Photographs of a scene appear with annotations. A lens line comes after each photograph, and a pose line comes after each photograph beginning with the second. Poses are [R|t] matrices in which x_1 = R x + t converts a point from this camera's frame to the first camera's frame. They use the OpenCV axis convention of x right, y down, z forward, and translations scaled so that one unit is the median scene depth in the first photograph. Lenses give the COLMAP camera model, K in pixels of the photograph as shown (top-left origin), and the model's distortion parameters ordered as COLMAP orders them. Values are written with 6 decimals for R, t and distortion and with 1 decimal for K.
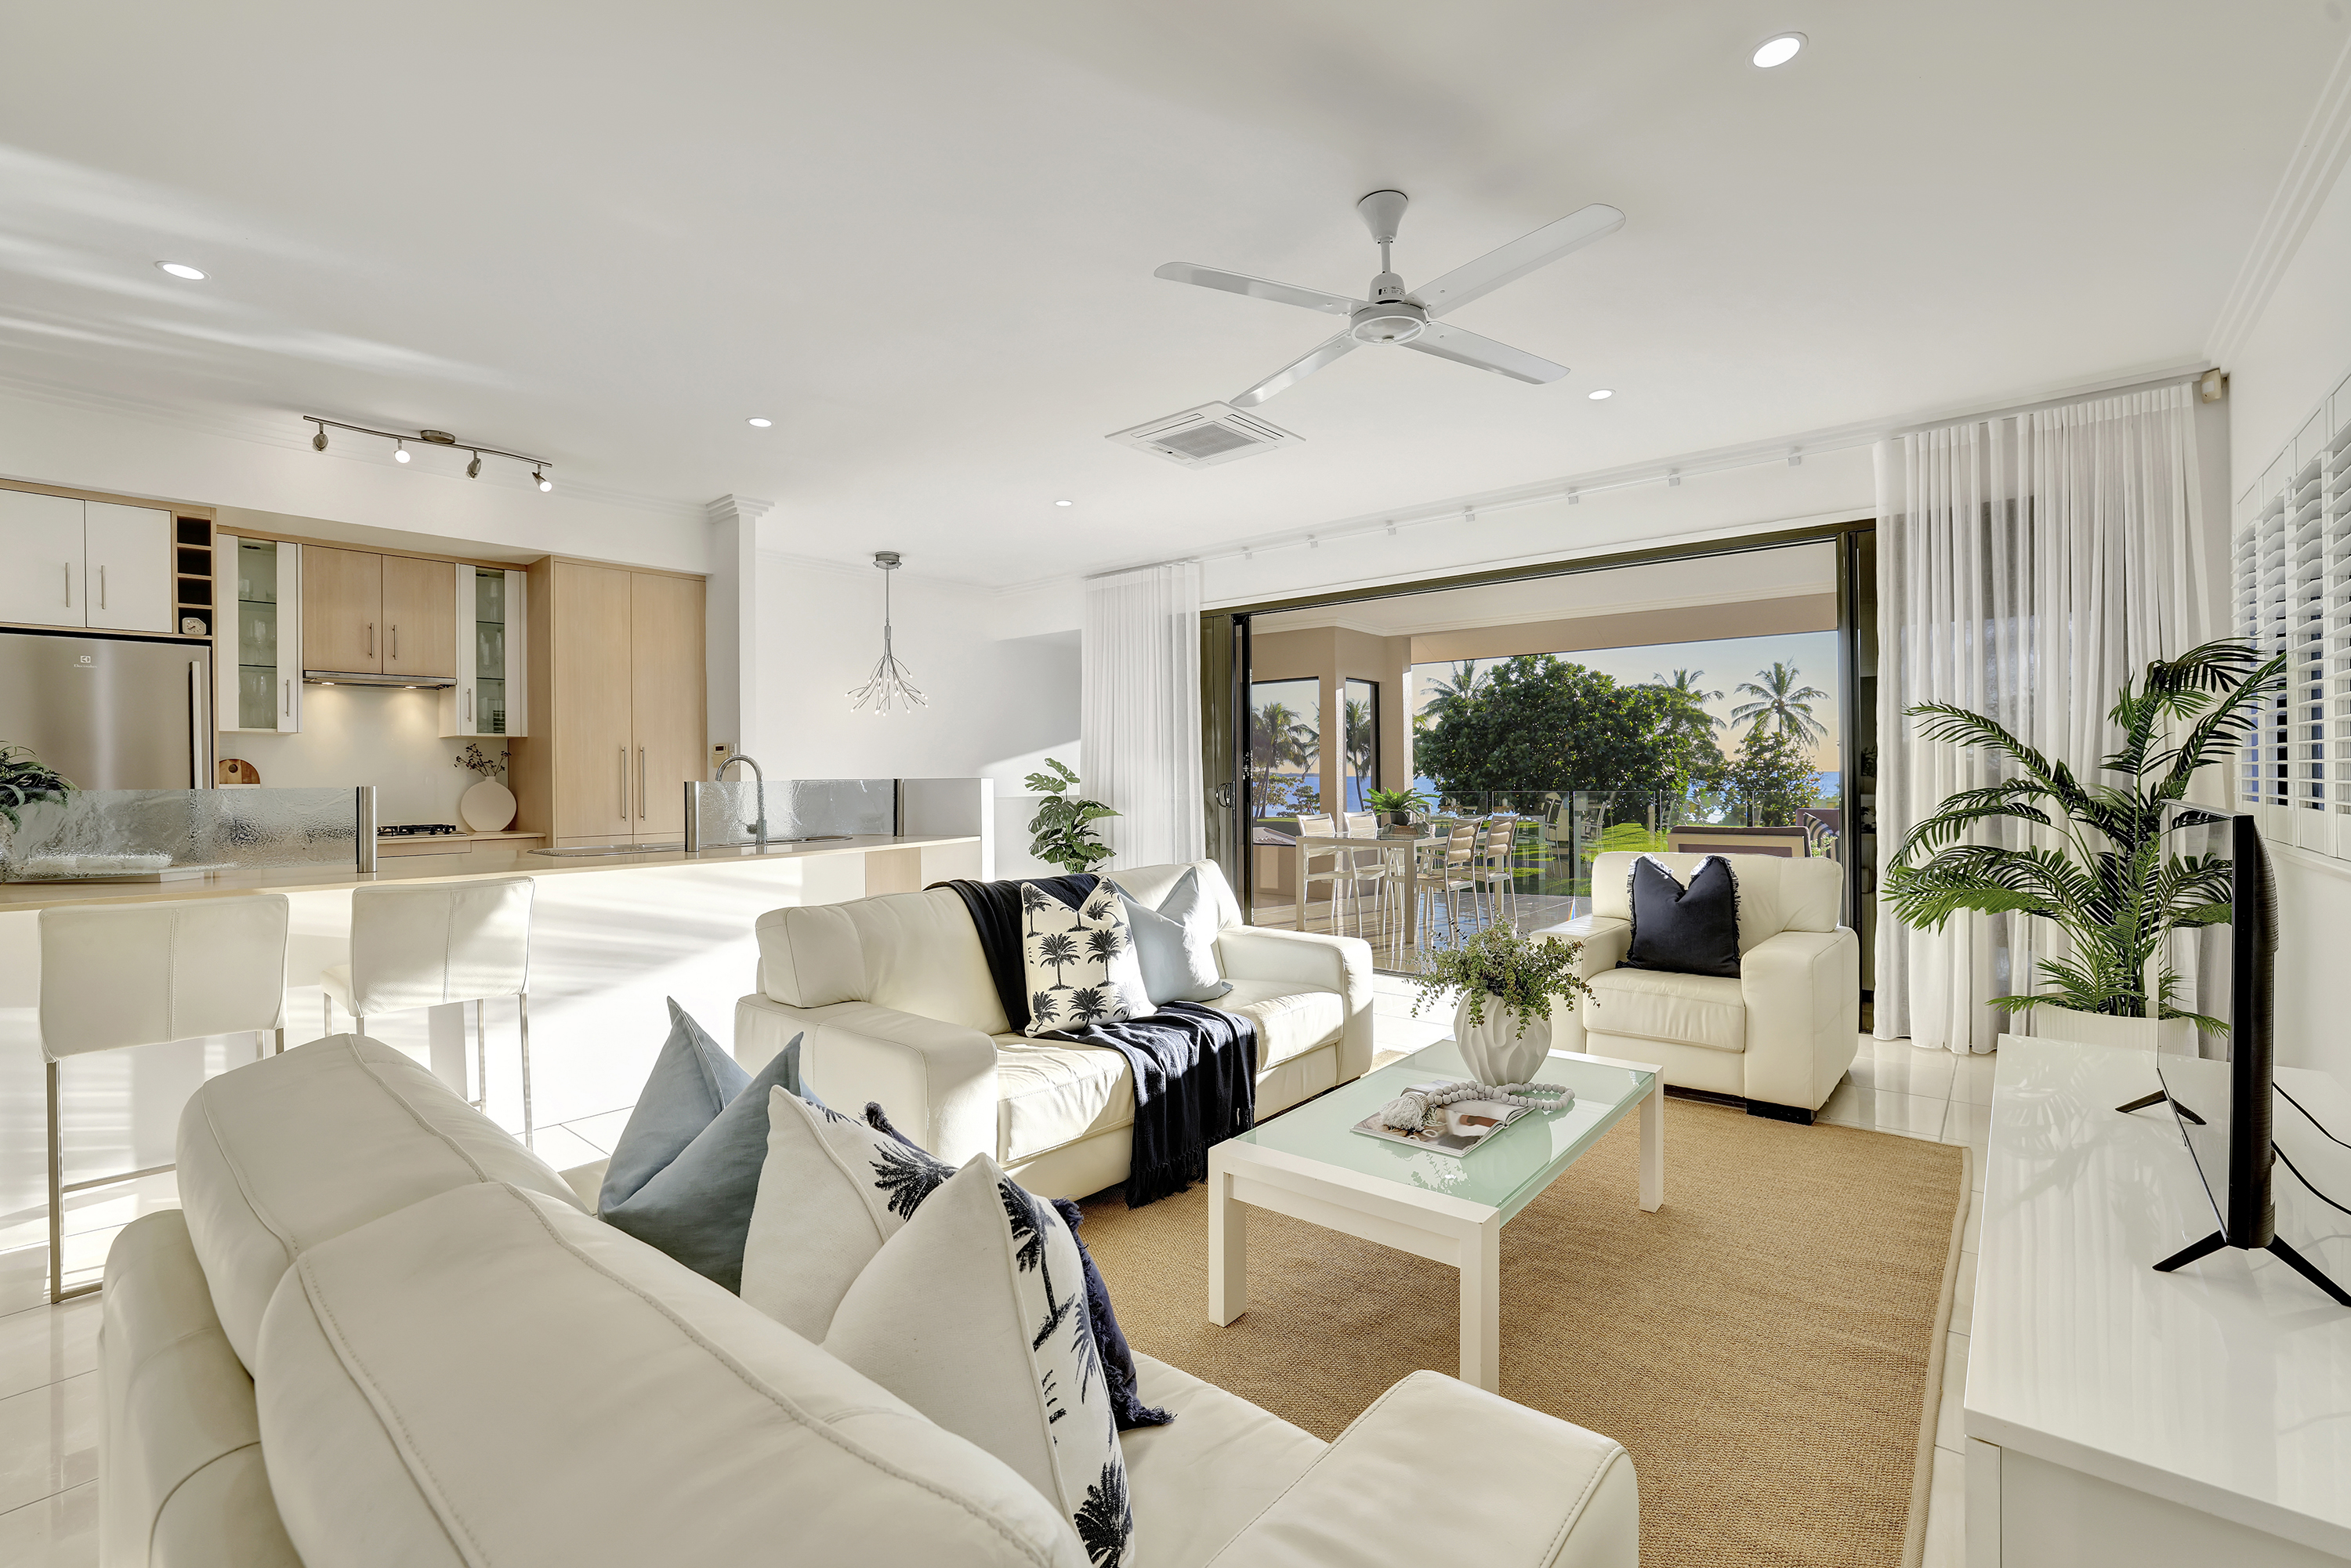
lens RADIAL K [[1004.8, 0, 1196.2], [0, 1004.8, 769.6], [0, 0, 1]] dist [-0.027821, 0.002943]
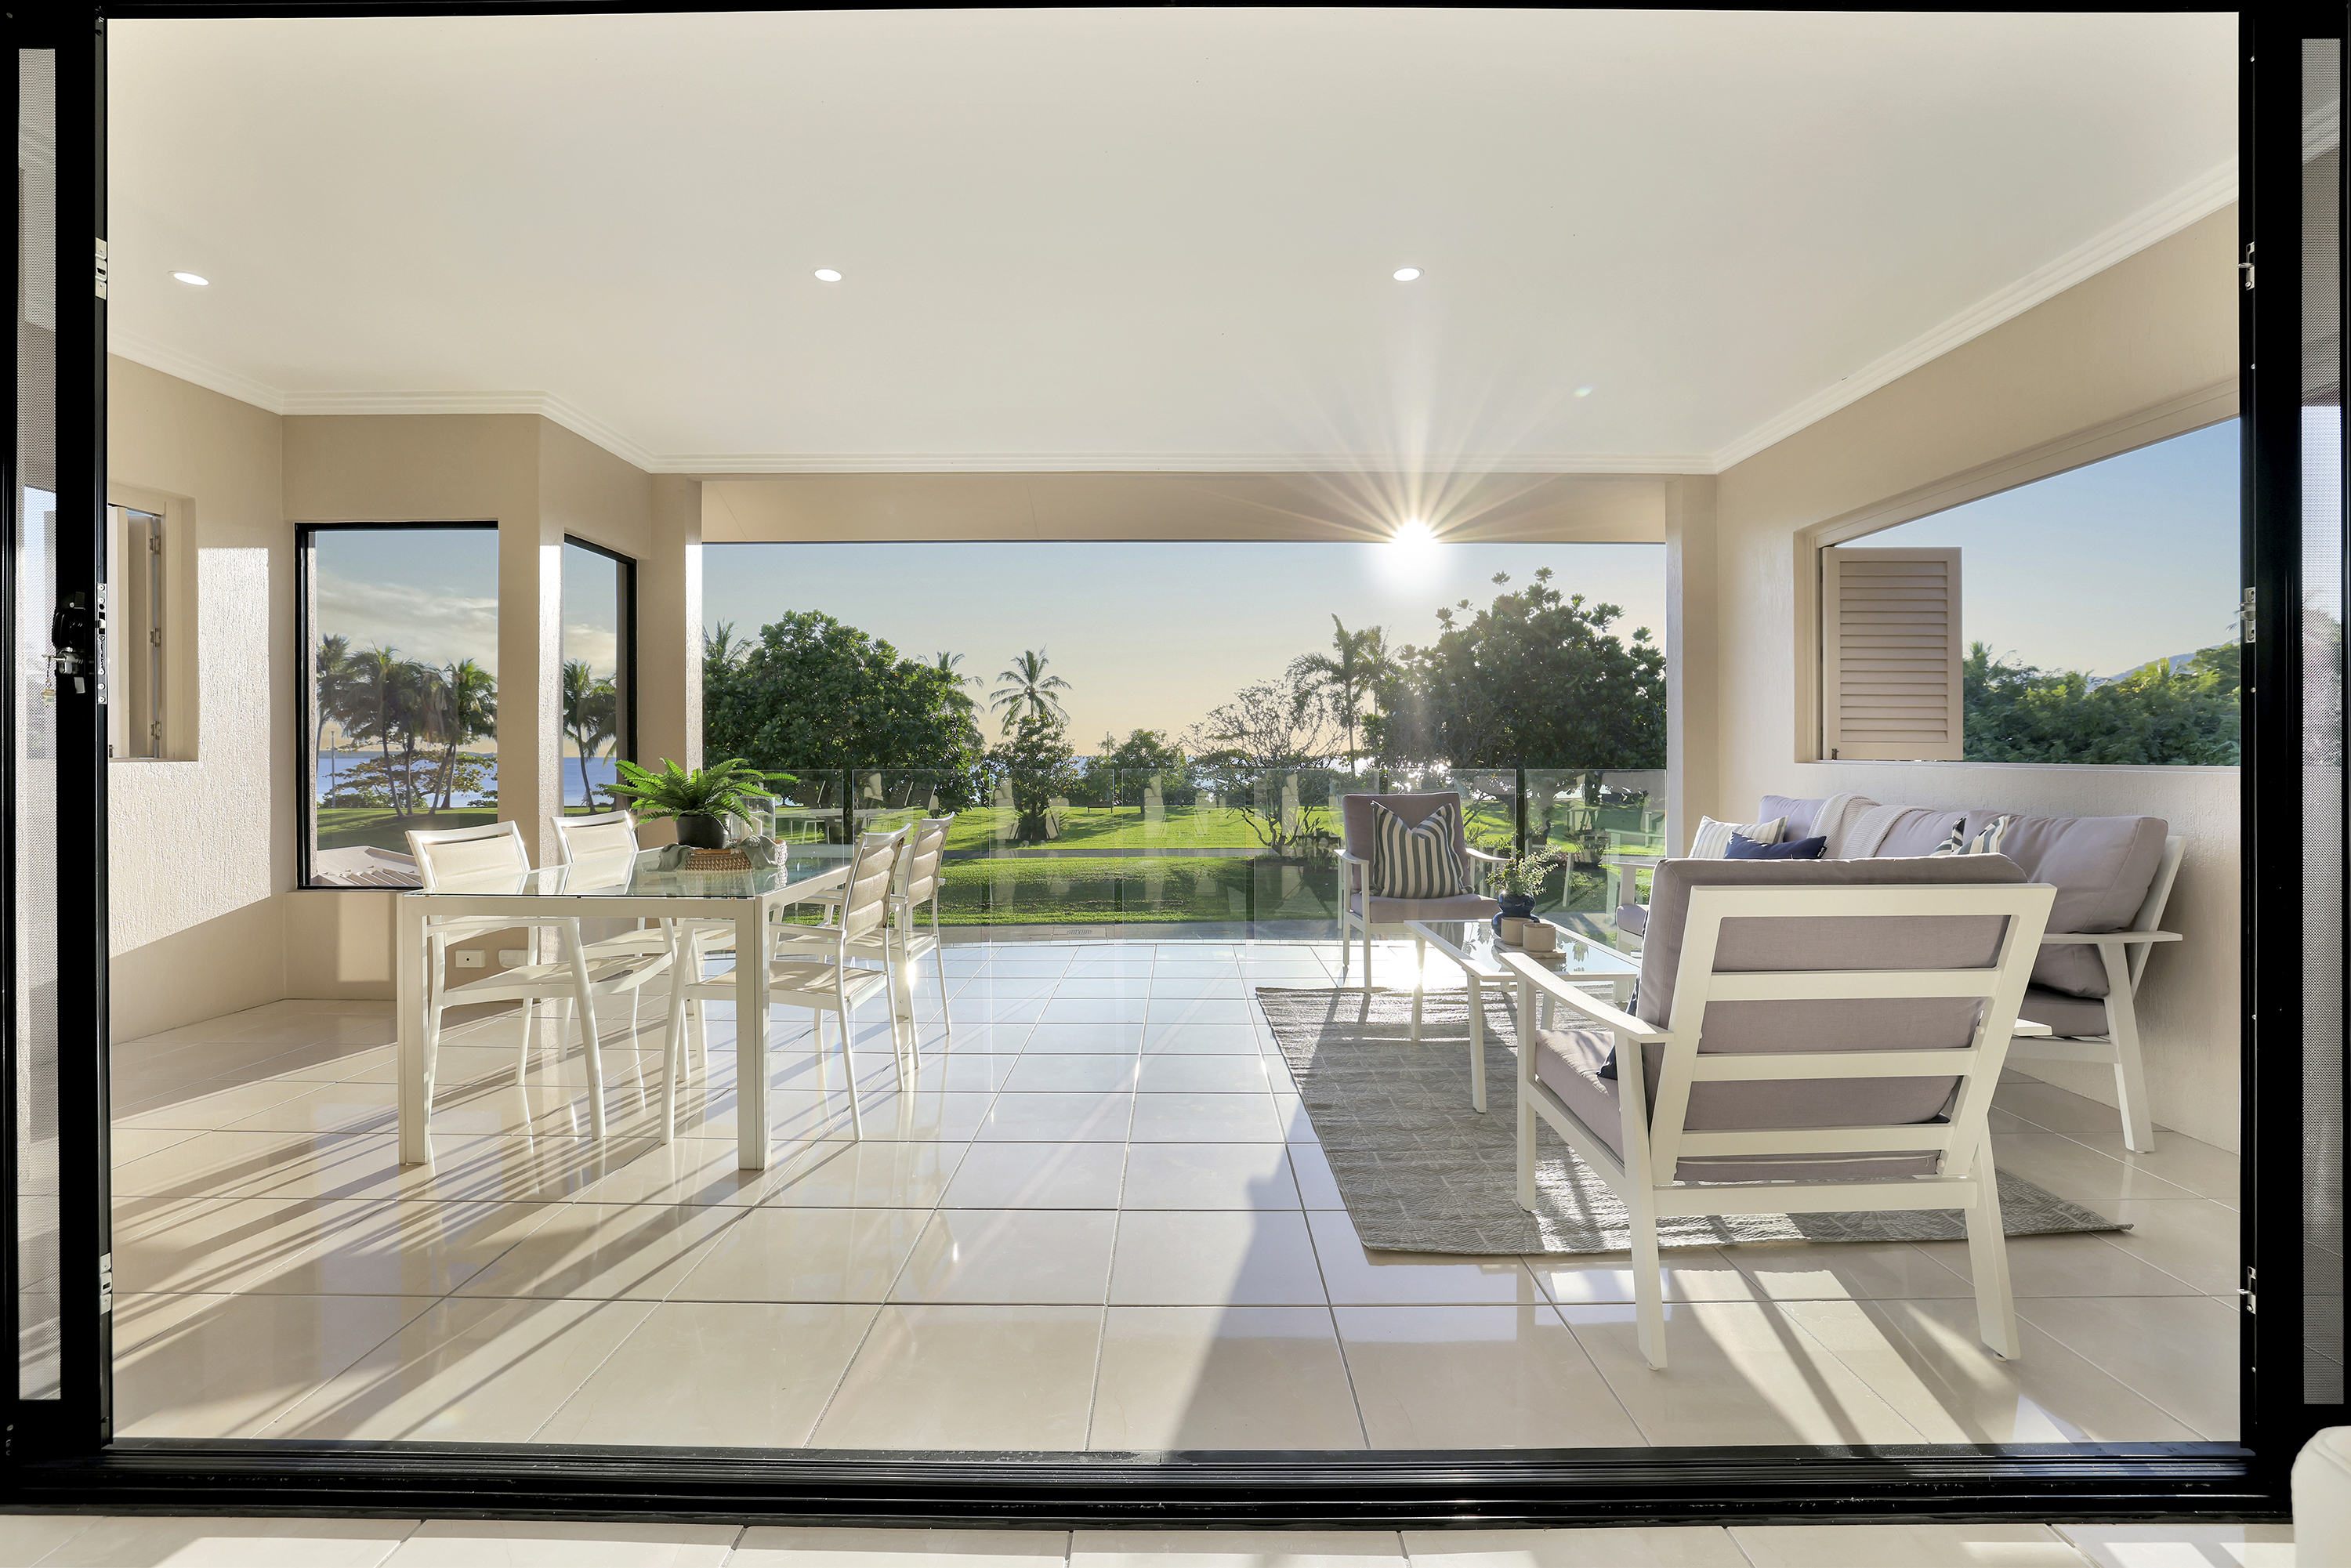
lens RADIAL K [[1030.4, 0, 1163.6], [0, 1030.4, 764.8], [0, 0, 1]] dist [-0.038264, -0.000135]
pose [[0.778207, 0.002859, 0.628001, 0.018134], [-0.010842, 0.999902, 0.008882, 0.003082], [-0.627914, -0.013721, 0.778161, 0.117805]]
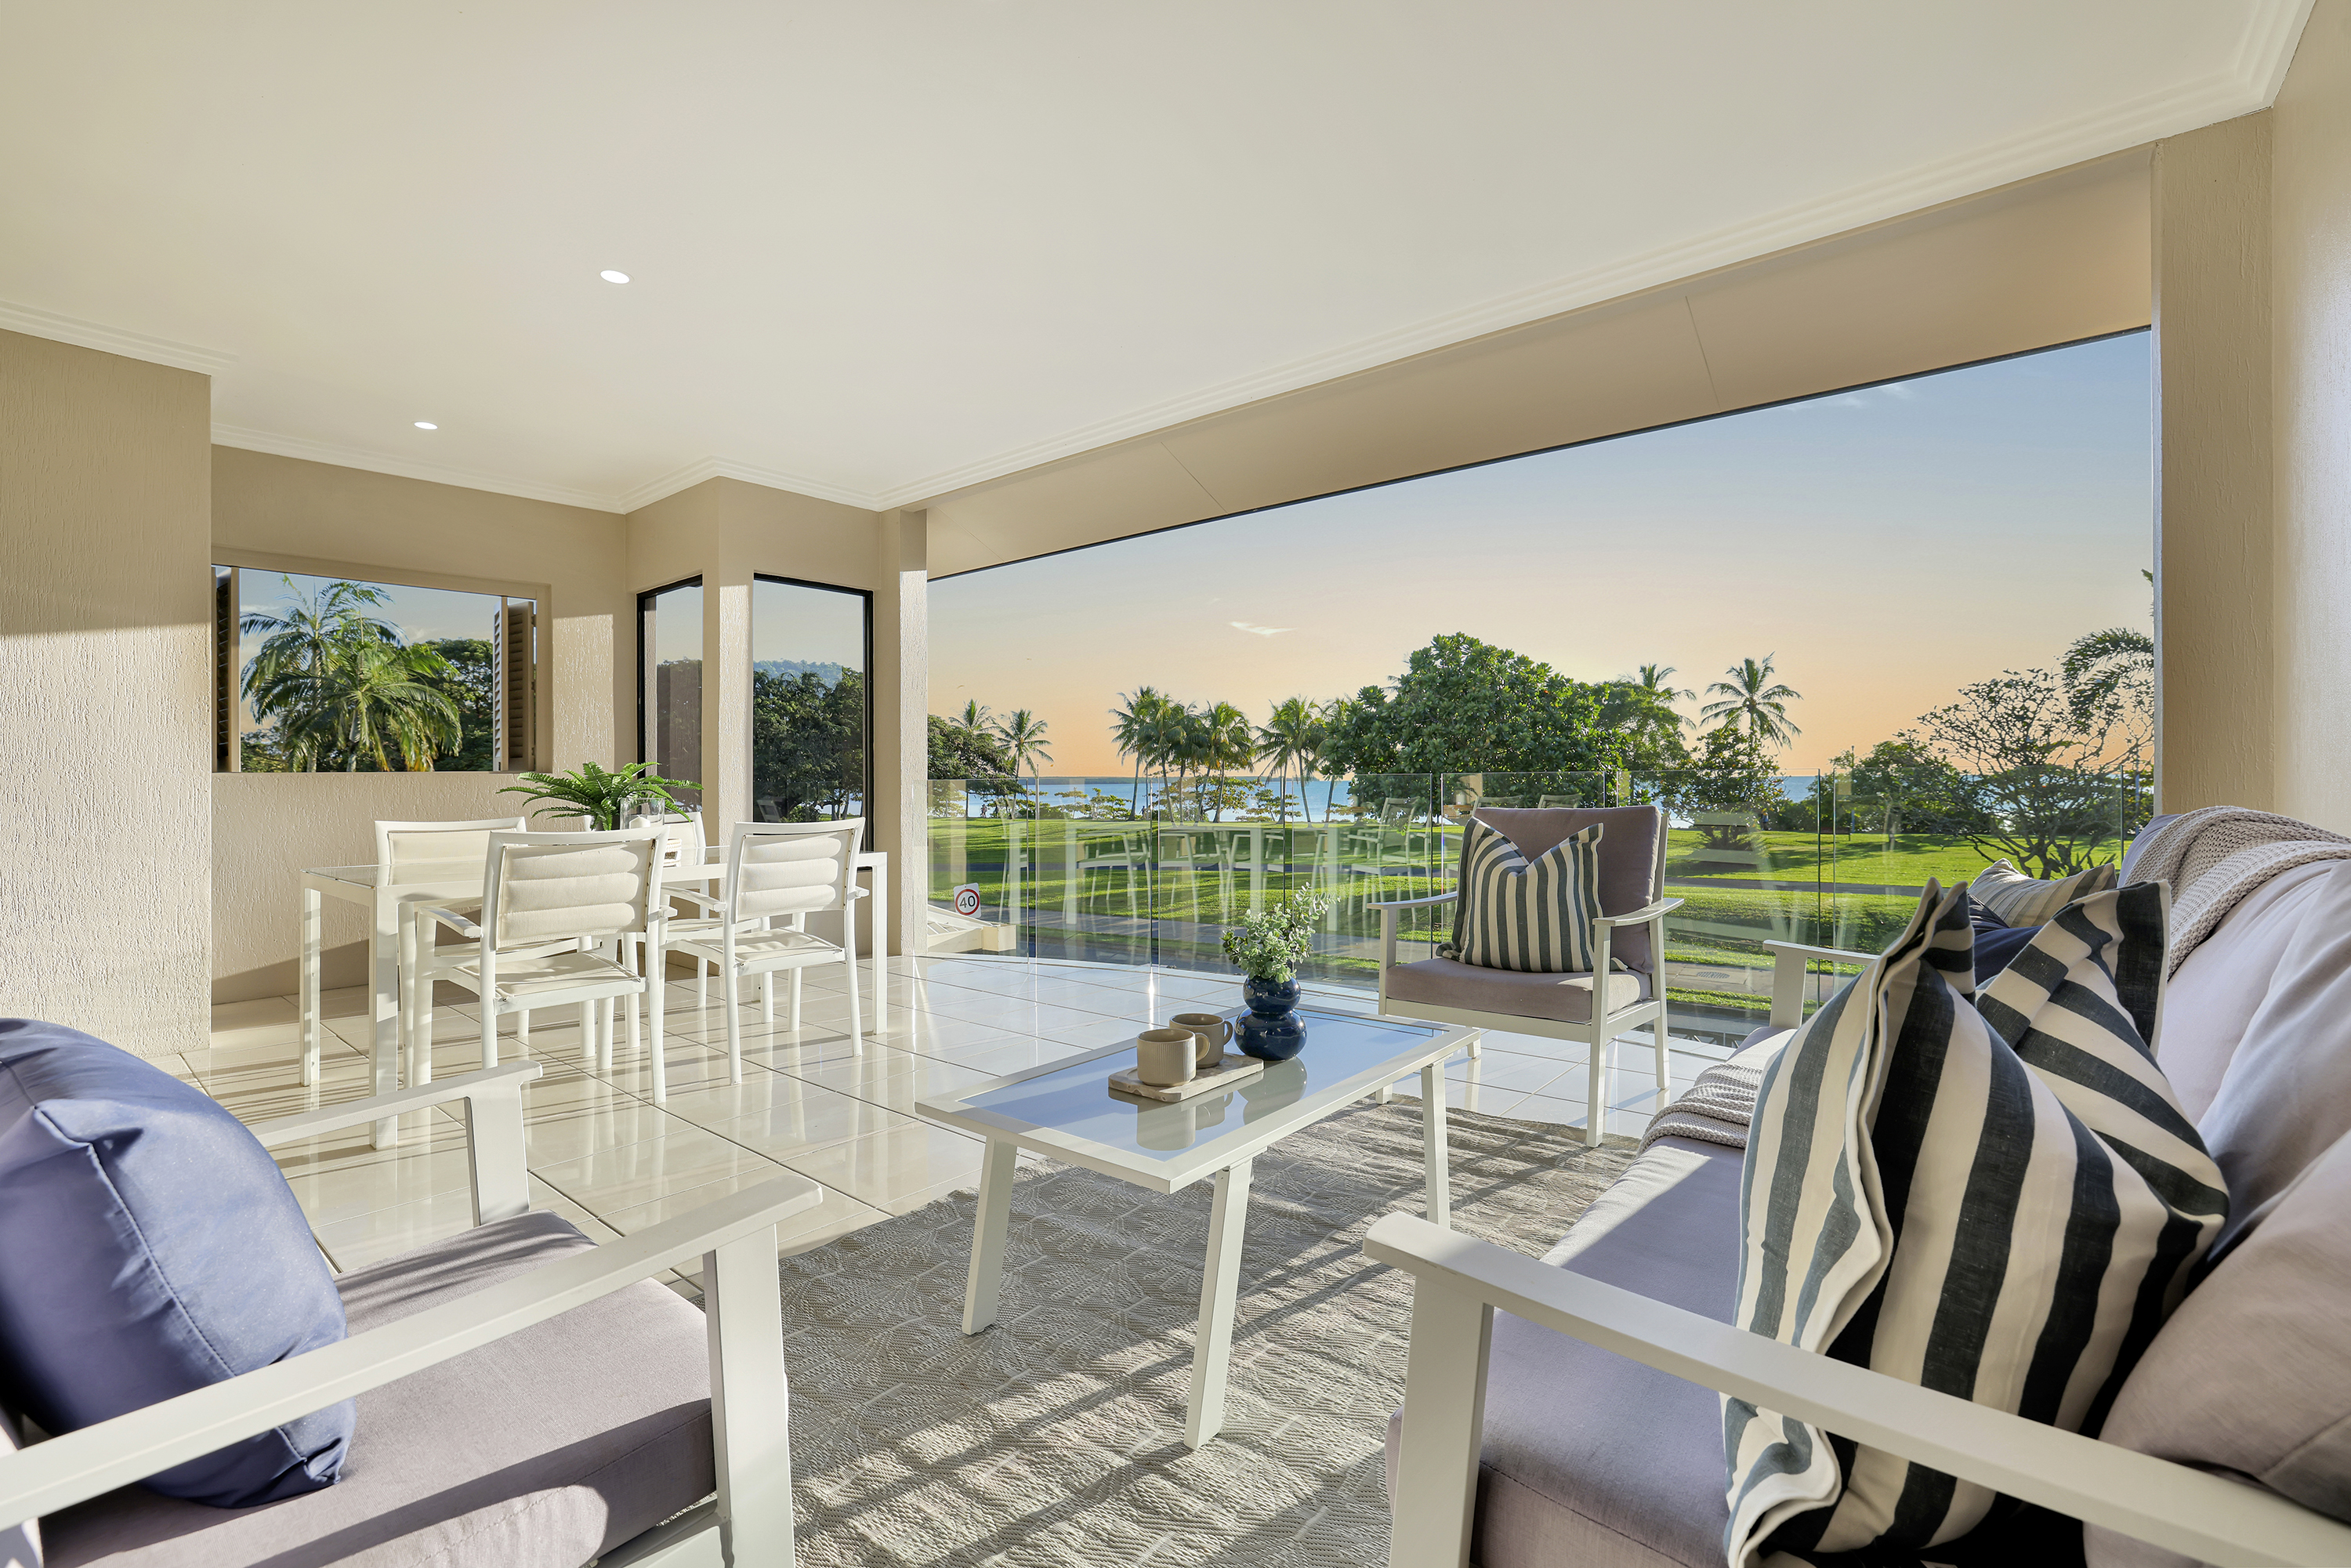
lens RADIAL K [[1004.8, 0, 1213.9], [0, 1004.8, 783.6], [0, 0, 1]] dist [-0.027821, 0.002943]
pose [[0.999757, -0.000120, 0.022029, 0.102825], [-0.000091, 0.999954, 0.009572, 0.004945], [-0.022029, -0.009571, 0.999712, 0.117670]]
